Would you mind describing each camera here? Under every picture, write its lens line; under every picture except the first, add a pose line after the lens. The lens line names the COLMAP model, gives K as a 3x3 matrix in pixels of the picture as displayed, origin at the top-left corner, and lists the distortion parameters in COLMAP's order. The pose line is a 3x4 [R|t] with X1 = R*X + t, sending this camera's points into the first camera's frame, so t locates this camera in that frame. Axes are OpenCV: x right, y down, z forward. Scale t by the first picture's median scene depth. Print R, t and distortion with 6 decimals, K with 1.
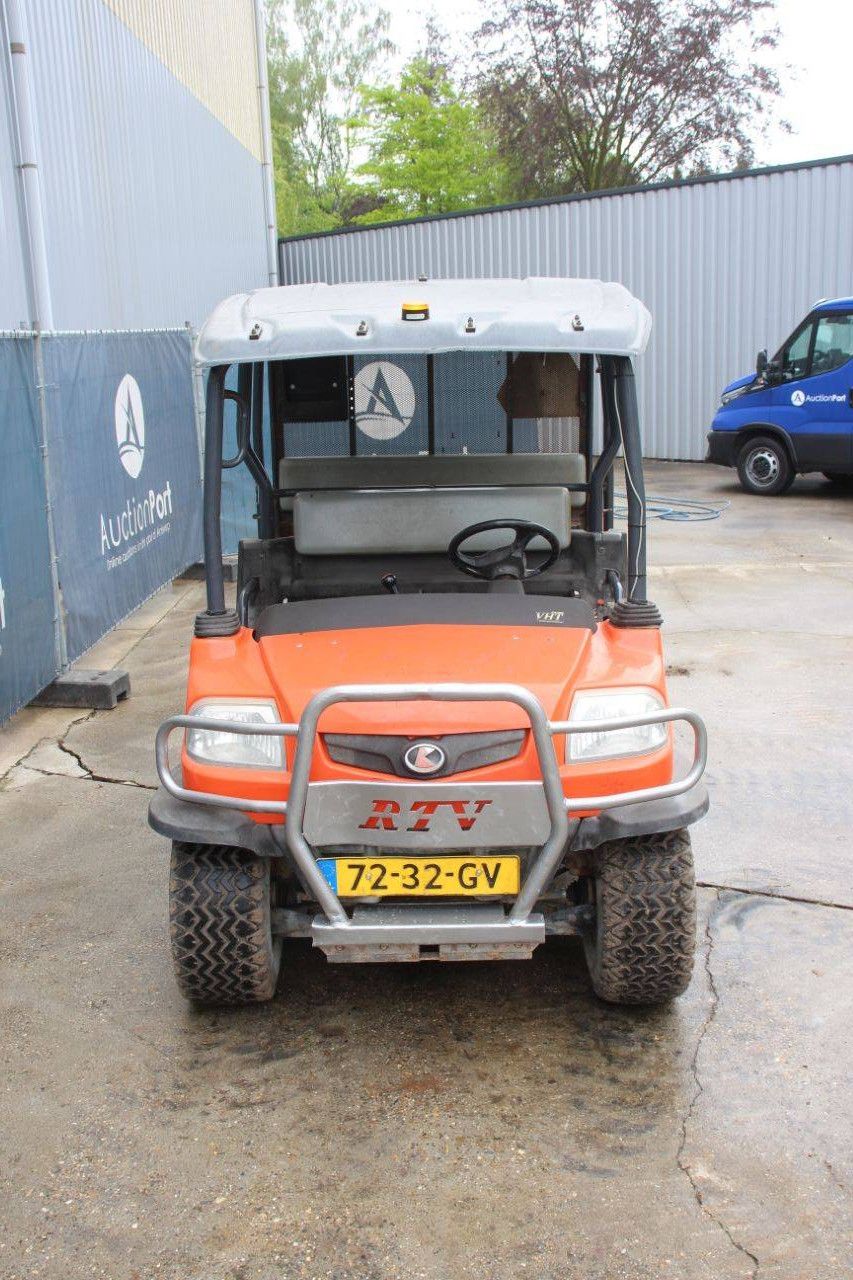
lens RADIAL K [[1241.9, 0, 426.5], [0, 1241.9, 640.0], [0, 0, 1]] dist [-0.163729, 0.315398]
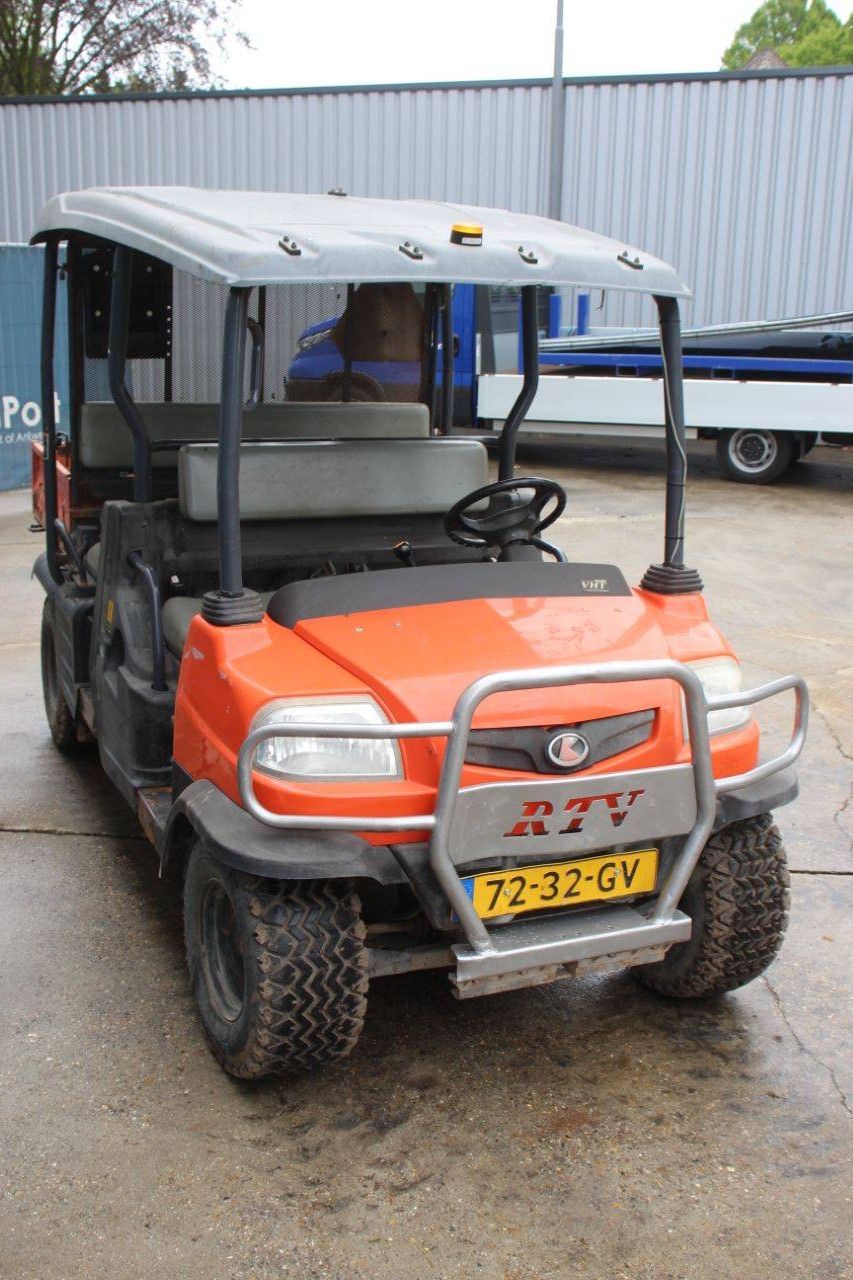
lens RADIAL K [[1394.6, 0, 426.5], [0, 1394.6, 640.0], [0, 0, 1]] dist [-0.107530, 0.285960]
pose [[0.908378, -0.049534, 0.415206, -0.492646], [0.041464, 0.998735, 0.028436, -0.014554], [-0.416089, -0.008615, 0.909283, 0.141326]]
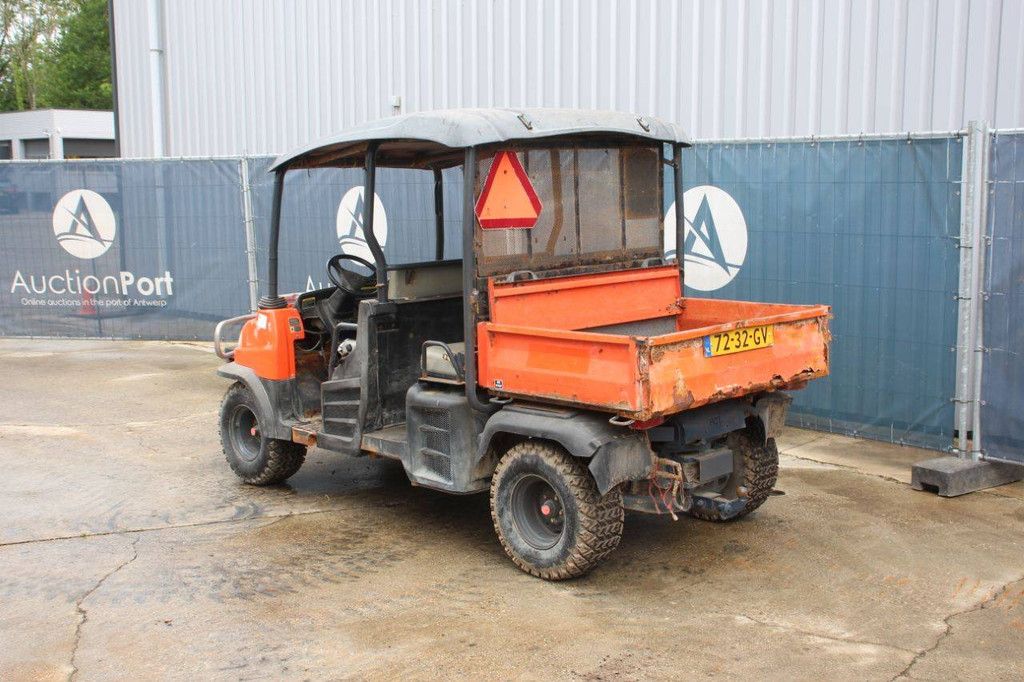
lens RADIAL K [[1183.5, 0, 512.0], [0, 1183.5, 341.0], [0, 0, 1]] dist [0.003731, 0.011025]
pose [[-0.707946, 0.136237, -0.693002, 1.368634], [-0.133598, 0.937672, 0.320816, -0.698211], [0.693515, 0.319705, -0.645620, 2.822885]]
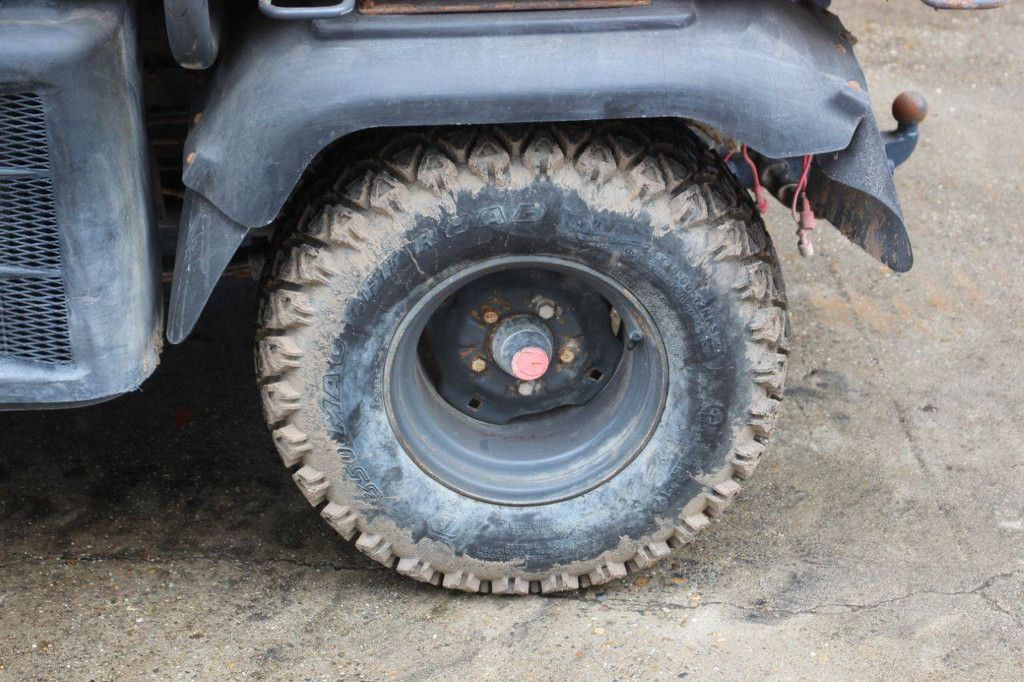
lens RADIAL K [[2413.8, 0, 512.0], [0, 2413.8, 341.0], [0, 0, 1]] dist [0.490490, 0.165688]
pose [[0.051022, 0.484254, -0.873439, 1.020901], [-0.244028, 0.854113, 0.459284, -0.381948], [0.968425, 0.189710, 0.161750, 1.712256]]
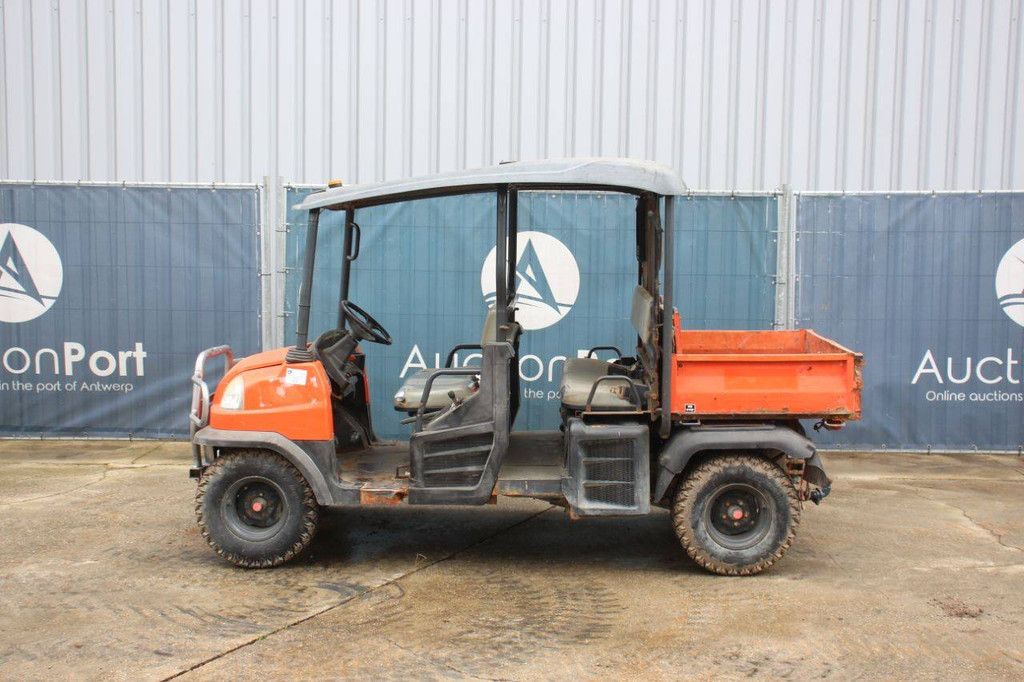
lens RADIAL K [[1371.7, 0, 512.0], [0, 1371.7, 341.0], [0, 0, 1]] dist [0.030158, 0.067214]
pose [[-0.021917, 0.118688, -0.992690, 2.359127], [-0.246287, 0.961687, 0.120419, -0.394077], [0.968949, 0.247126, 0.008154, 1.436906]]
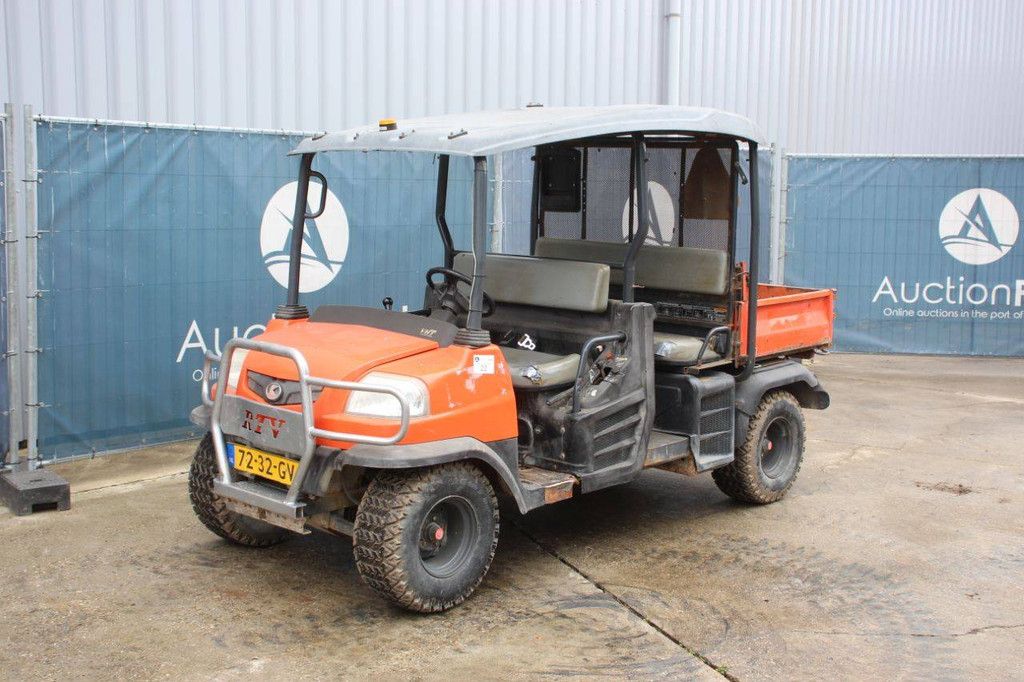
lens RADIAL K [[1254.3, 0, 512.0], [0, 1254.3, 341.0], [0, 0, 1]] dist [0.014642, 0.058876]
pose [[0.736496, 0.127718, -0.664275, 1.303830], [-0.196048, 0.980168, -0.028909, 0.016312], [0.647409, 0.151521, 0.746929, -0.043094]]
